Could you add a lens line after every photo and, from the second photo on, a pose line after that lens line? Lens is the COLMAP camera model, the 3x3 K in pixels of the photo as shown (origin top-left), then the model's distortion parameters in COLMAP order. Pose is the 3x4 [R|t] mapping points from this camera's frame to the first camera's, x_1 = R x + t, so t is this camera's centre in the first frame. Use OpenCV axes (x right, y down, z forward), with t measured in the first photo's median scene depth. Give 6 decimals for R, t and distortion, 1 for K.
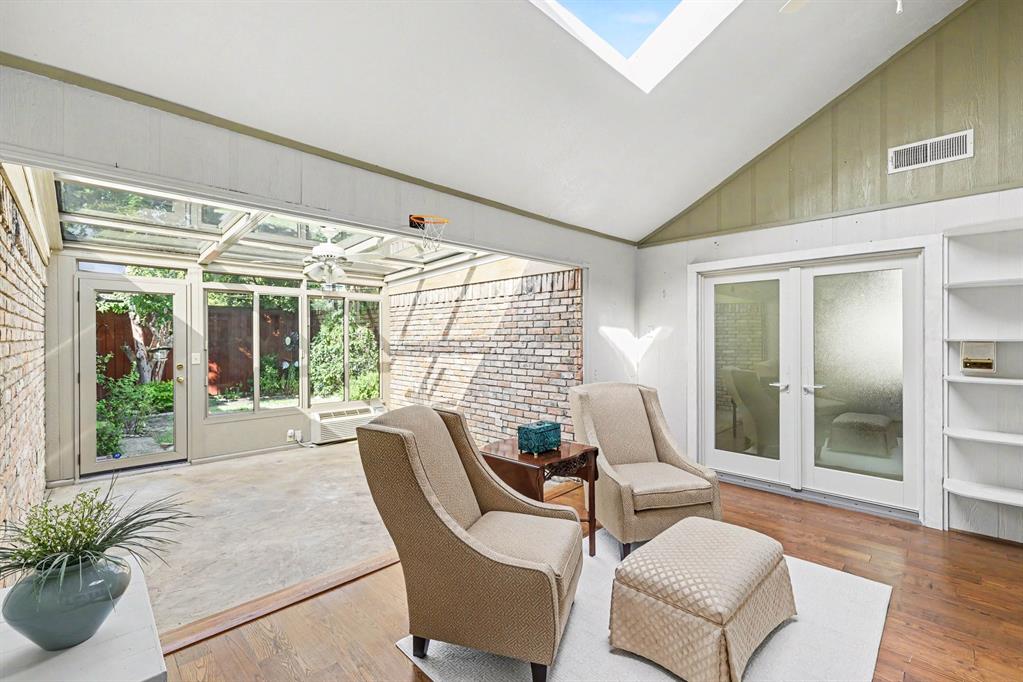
lens RADIAL K [[438.5, 0, 512.0], [0, 438.5, 339.8], [0, 0, 1]] dist [0.001863, 0.000352]
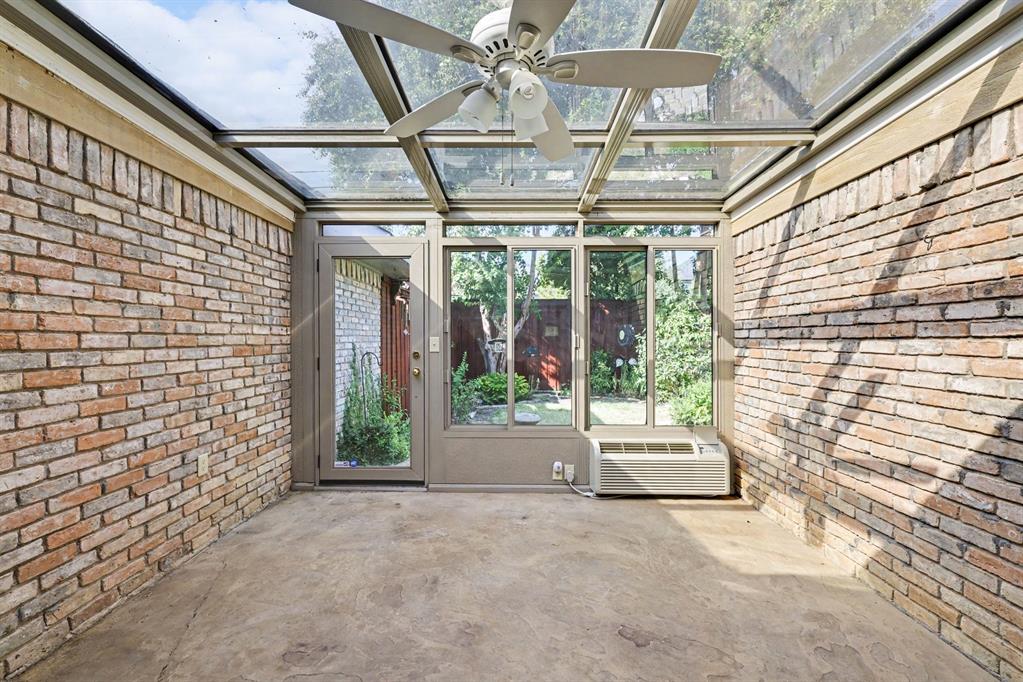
lens RADIAL K [[438.5, 0, 506.4], [0, 438.5, 341.3], [0, 0, 1]] dist [0.001863, 0.000352]
pose [[0.700471, 0.004267, -0.713668, -0.104452], [-0.003110, 0.999991, 0.002927, 0.029731], [0.713674, 0.000169, 0.700478, 0.489703]]
